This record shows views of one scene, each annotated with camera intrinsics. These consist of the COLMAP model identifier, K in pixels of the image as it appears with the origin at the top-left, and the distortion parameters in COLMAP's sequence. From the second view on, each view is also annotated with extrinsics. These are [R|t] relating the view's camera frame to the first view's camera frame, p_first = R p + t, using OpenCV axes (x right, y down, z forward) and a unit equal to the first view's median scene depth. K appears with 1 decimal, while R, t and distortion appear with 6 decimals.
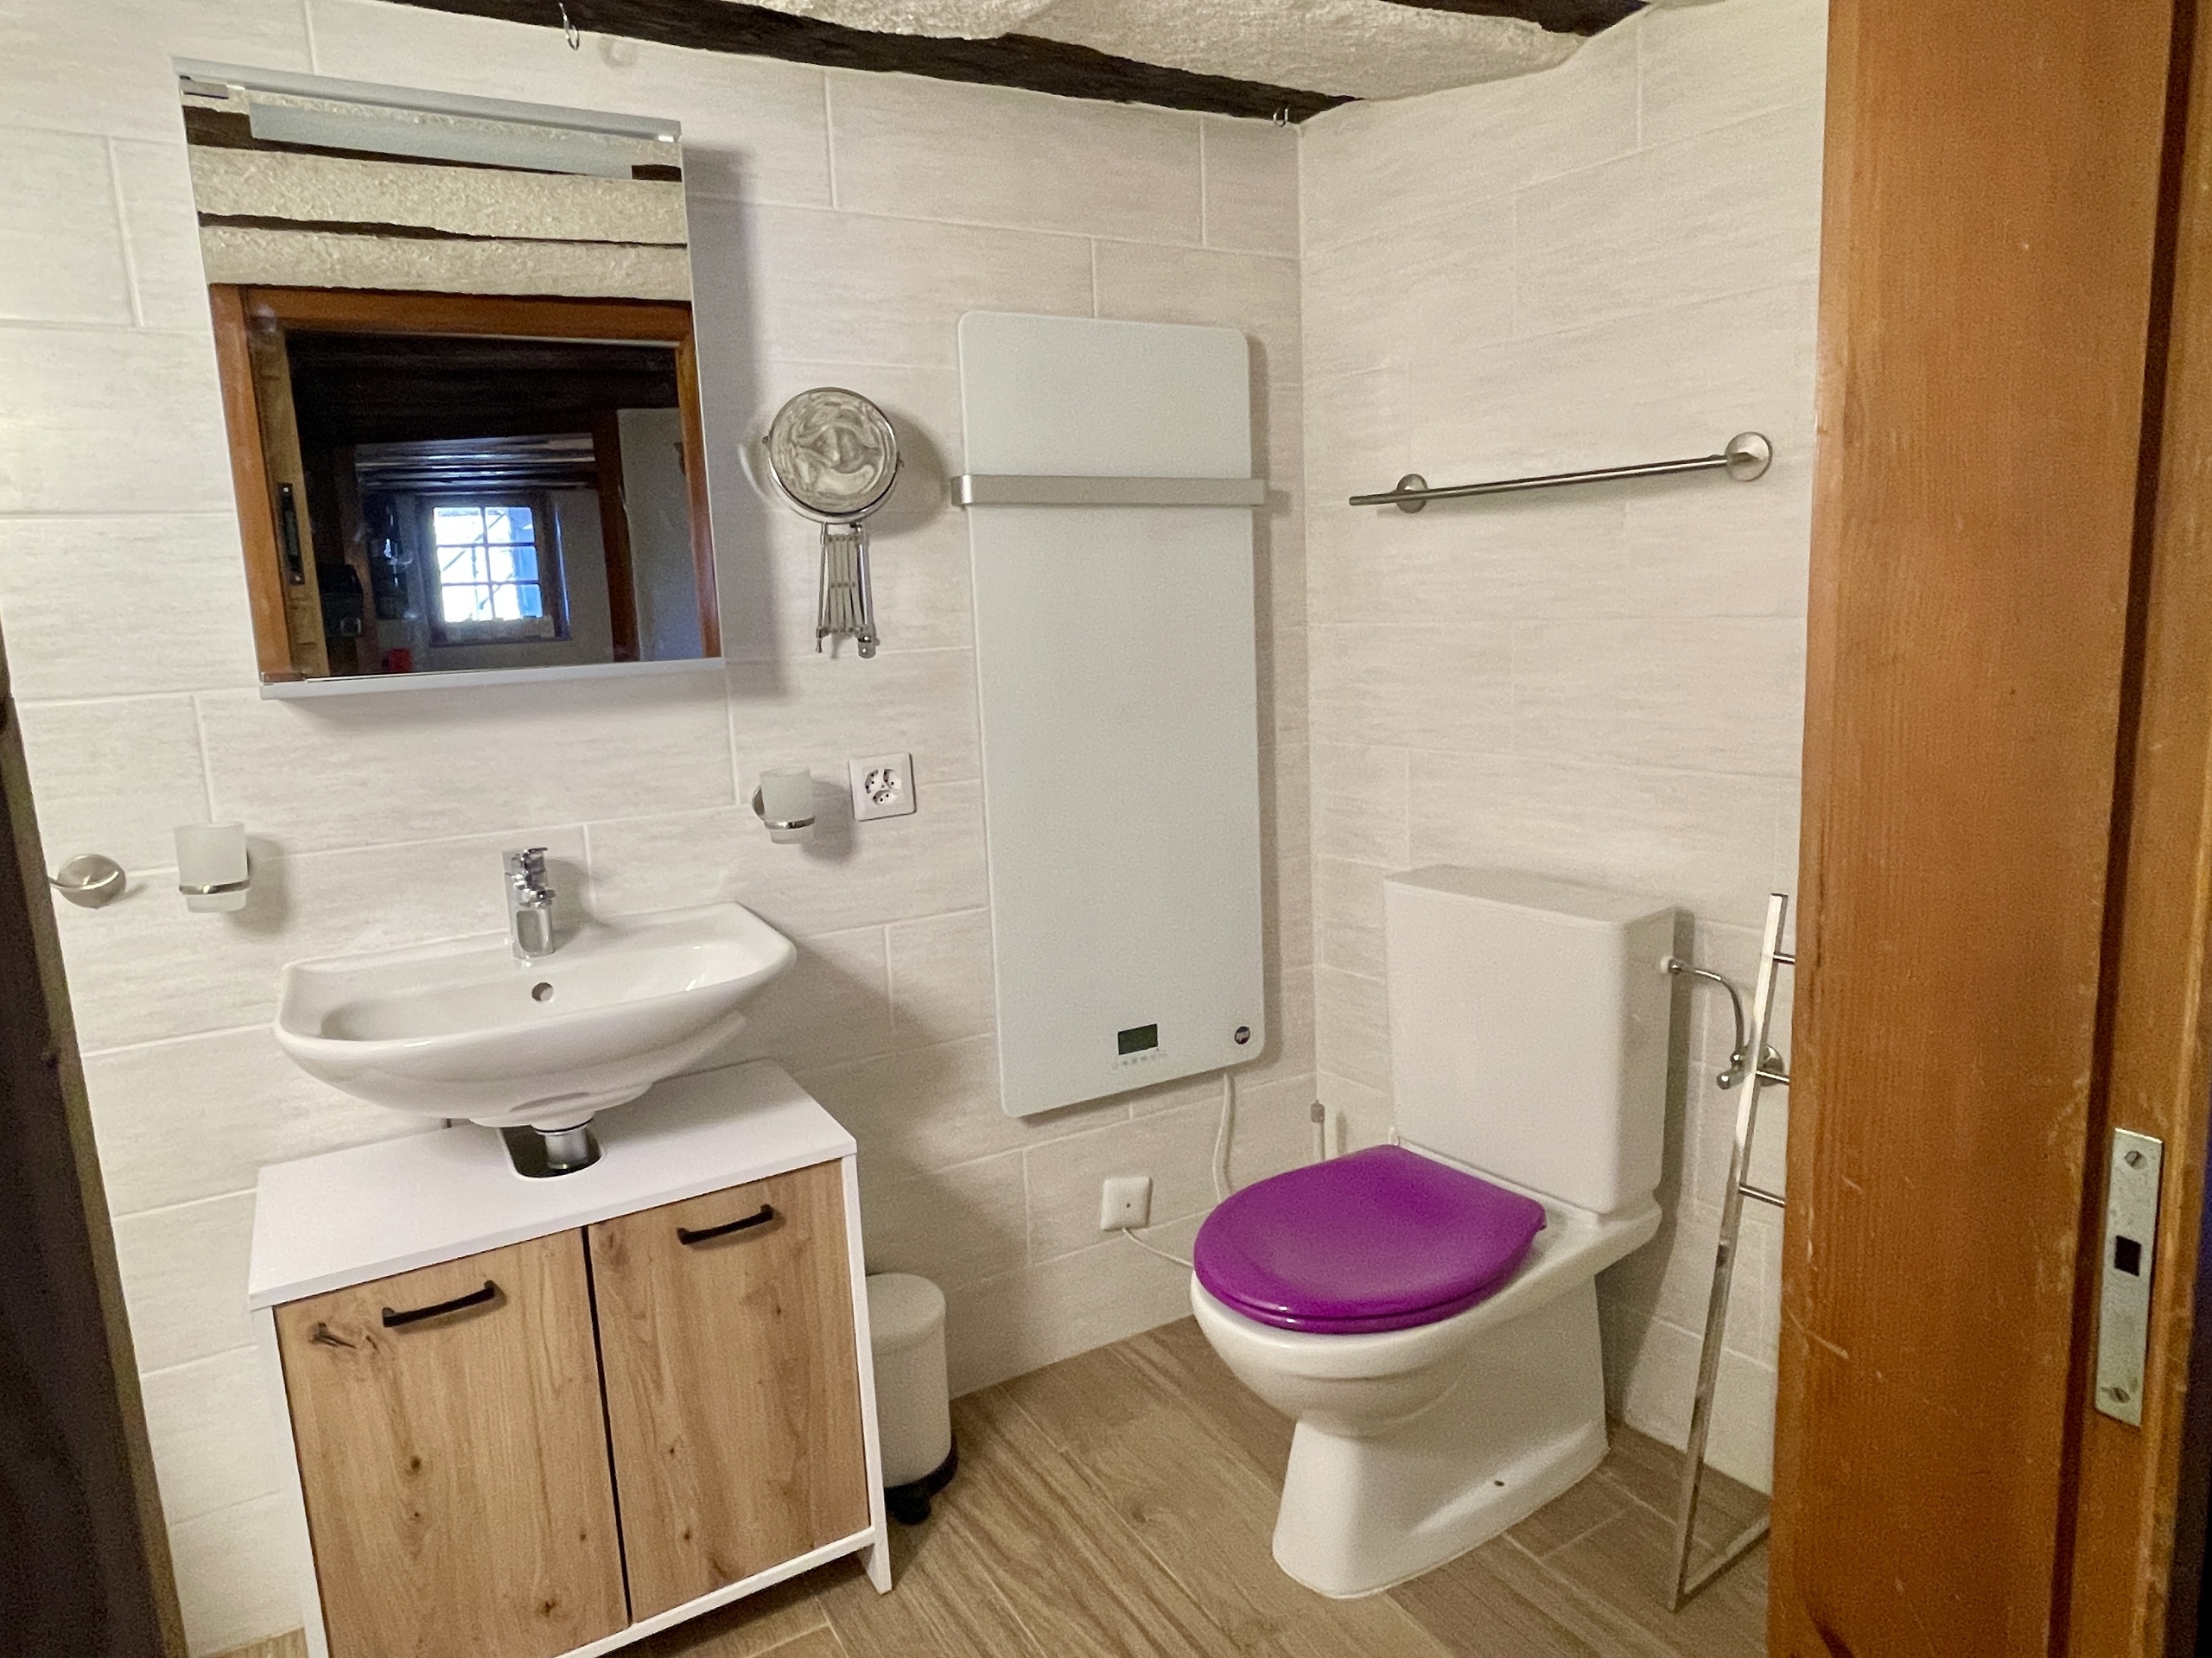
lens RADIAL K [[1284.9, 0, 1109.6], [0, 1284.9, 811.6], [0, 0, 1]] dist [-0.001310, -0.000034]
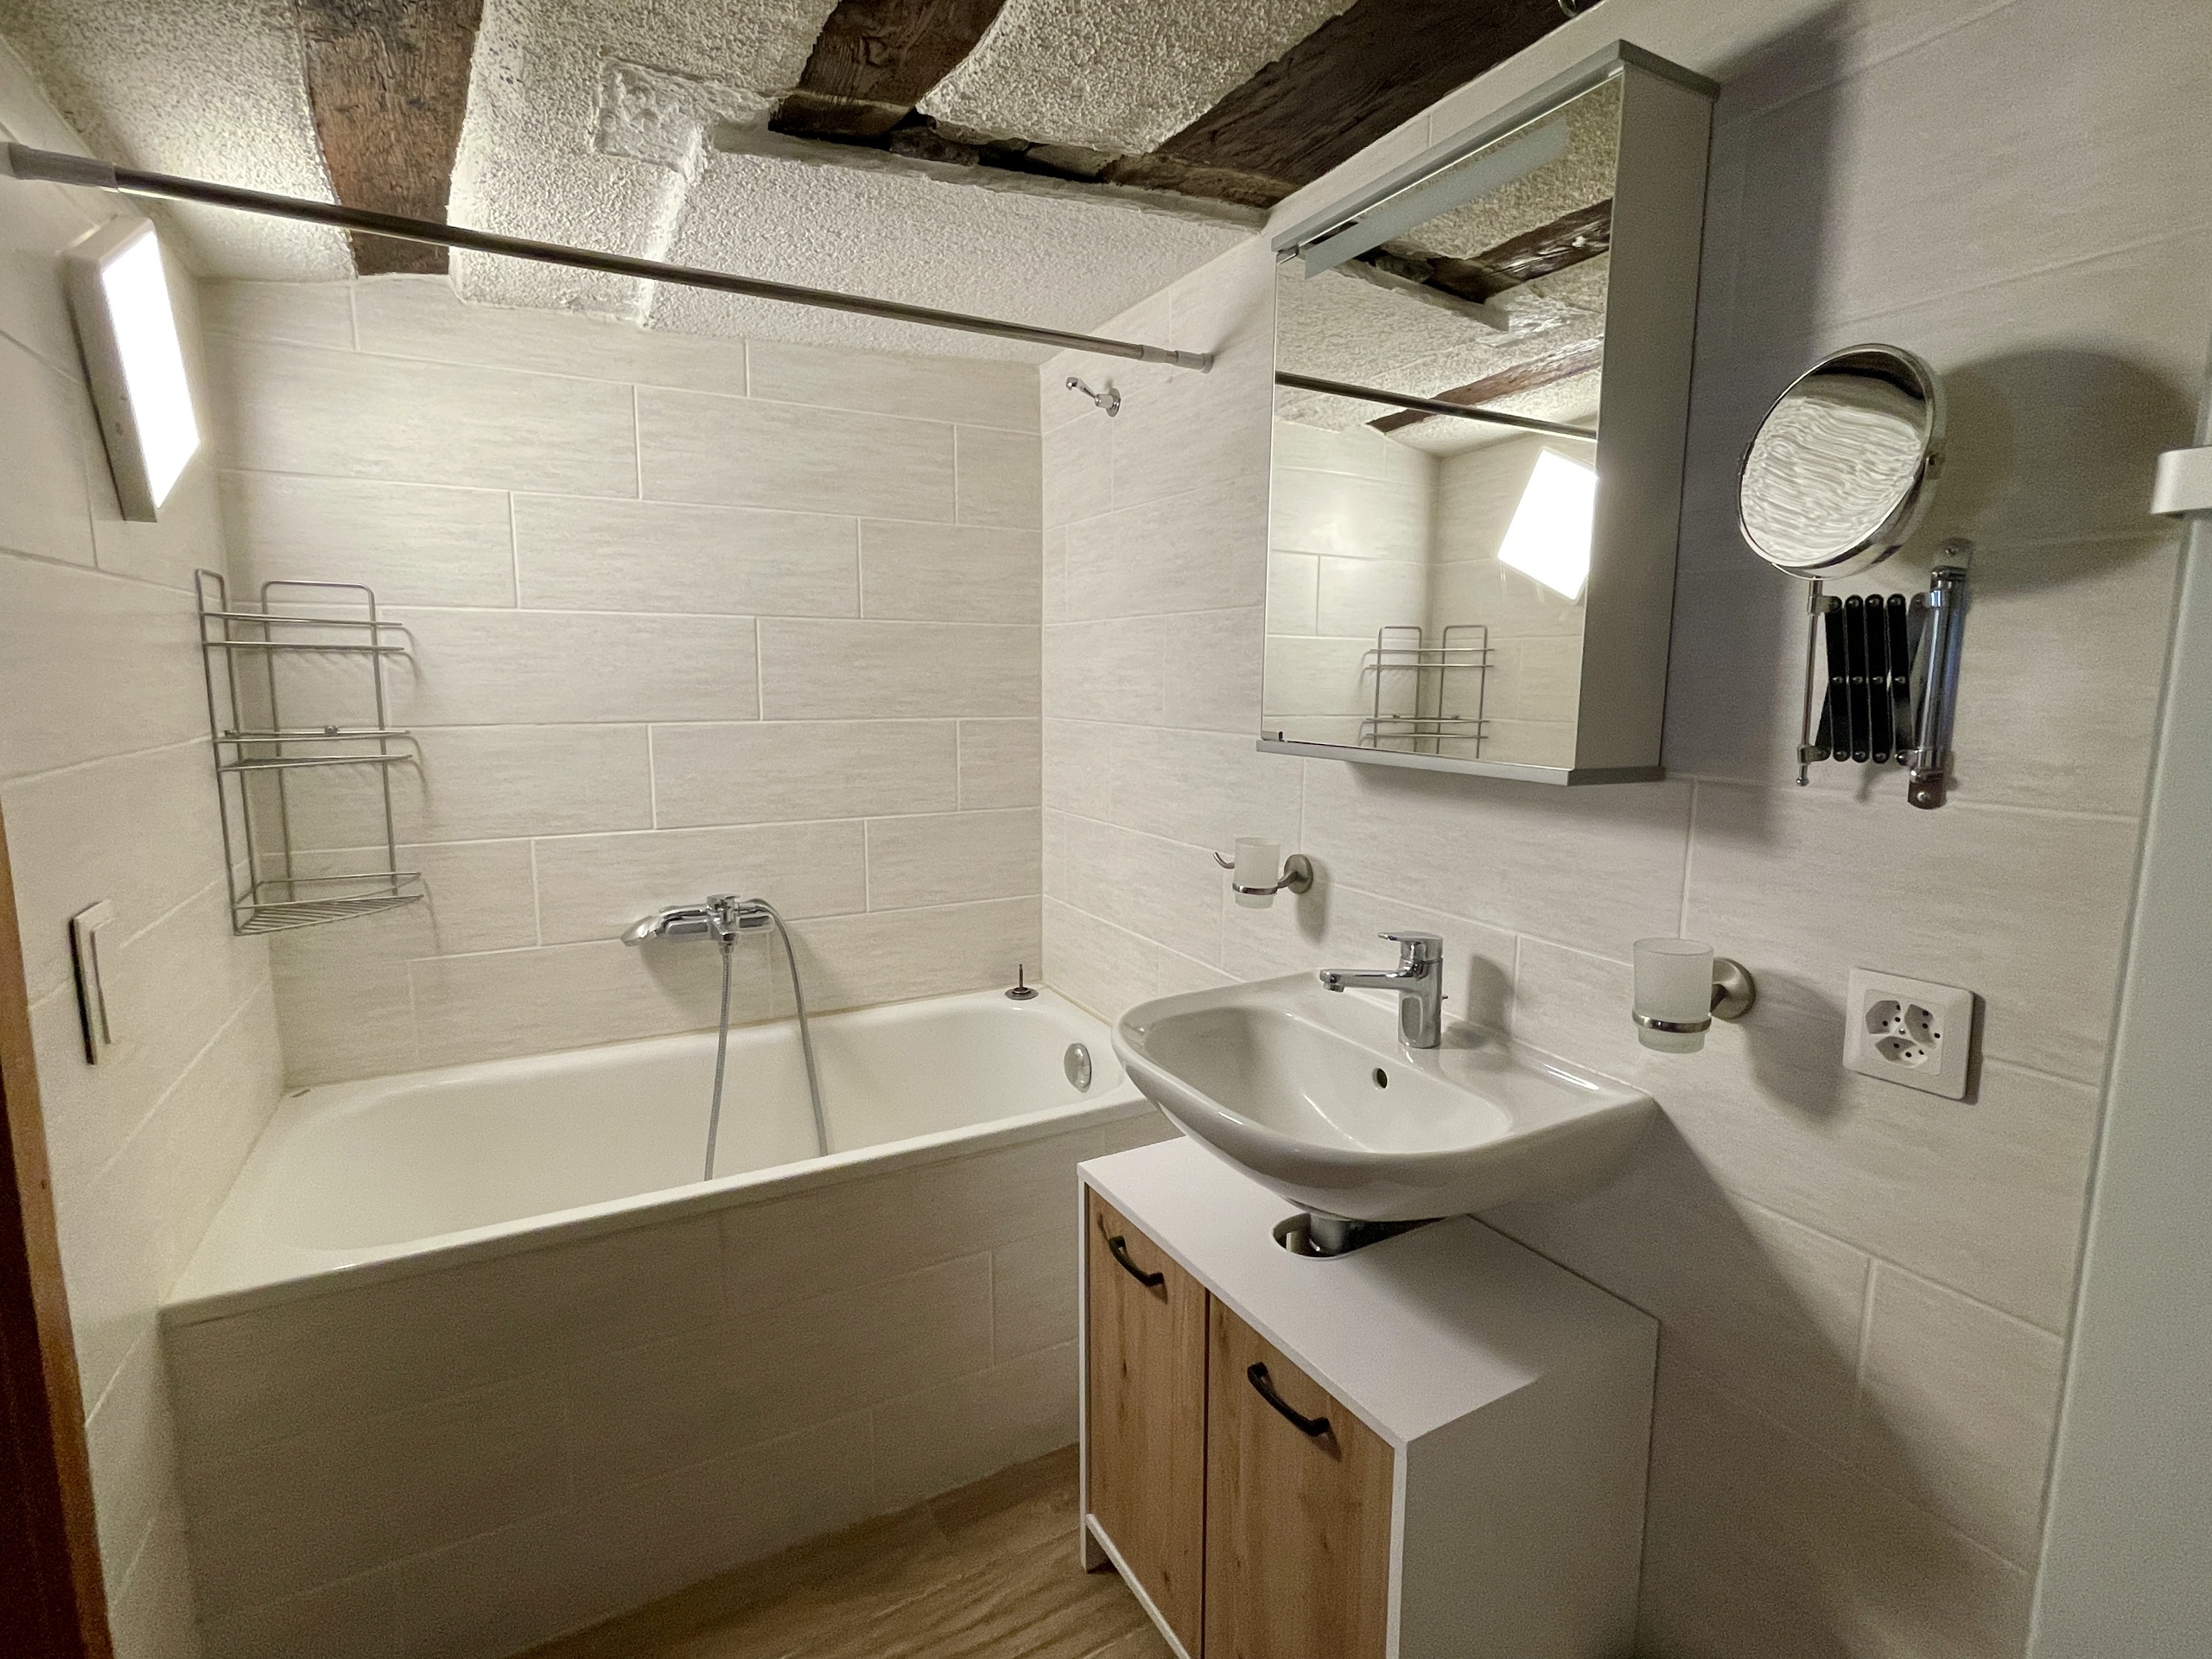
lens RADIAL K [[1047.9, 0, 1106.0], [0, 1047.9, 829.5], [0, 0, 1]] dist [0.001321, 0.000295]
pose [[0.009939, 0.182082, -0.983233, 0.275020], [-0.187691, 0.966145, 0.177020, -0.129313], [0.982178, 0.182785, 0.043777, 0.646392]]
